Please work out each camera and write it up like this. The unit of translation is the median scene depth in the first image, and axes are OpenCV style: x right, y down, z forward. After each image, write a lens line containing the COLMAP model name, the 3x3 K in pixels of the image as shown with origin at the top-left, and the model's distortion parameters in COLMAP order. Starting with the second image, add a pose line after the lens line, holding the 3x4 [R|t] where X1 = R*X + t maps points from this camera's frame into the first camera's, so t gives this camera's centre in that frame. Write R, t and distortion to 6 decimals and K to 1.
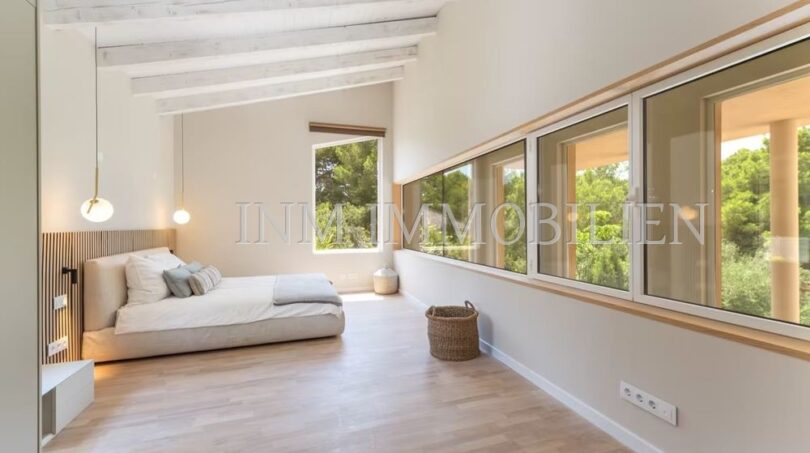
lens RADIAL K [[360.6, 0, 421.8], [0, 360.6, 225.1], [0, 0, 1]] dist [0.005340, -0.000038]
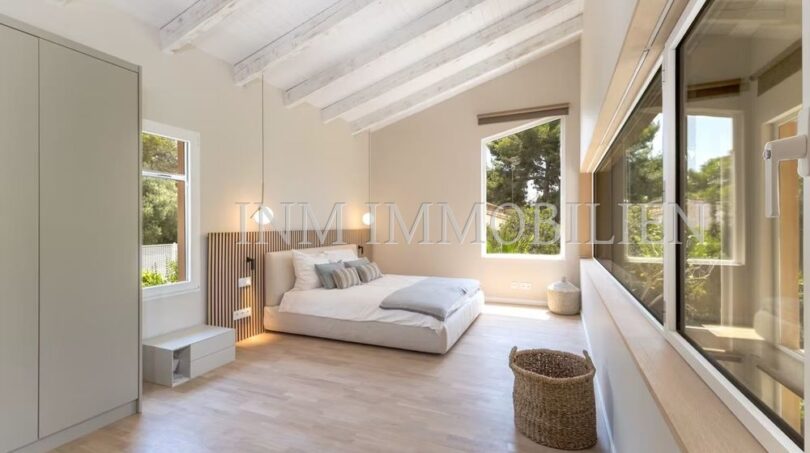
lens RADIAL K [[360.6, 0, 406.8], [0, 360.6, 225.4], [0, 0, 1]] dist [0.005340, -0.000038]
pose [[0.734176, 0.001535, -0.678958, 0.315166], [0.000059, 0.999997, 0.002324, -0.005799], [0.678959, -0.001746, 0.734174, 0.330548]]
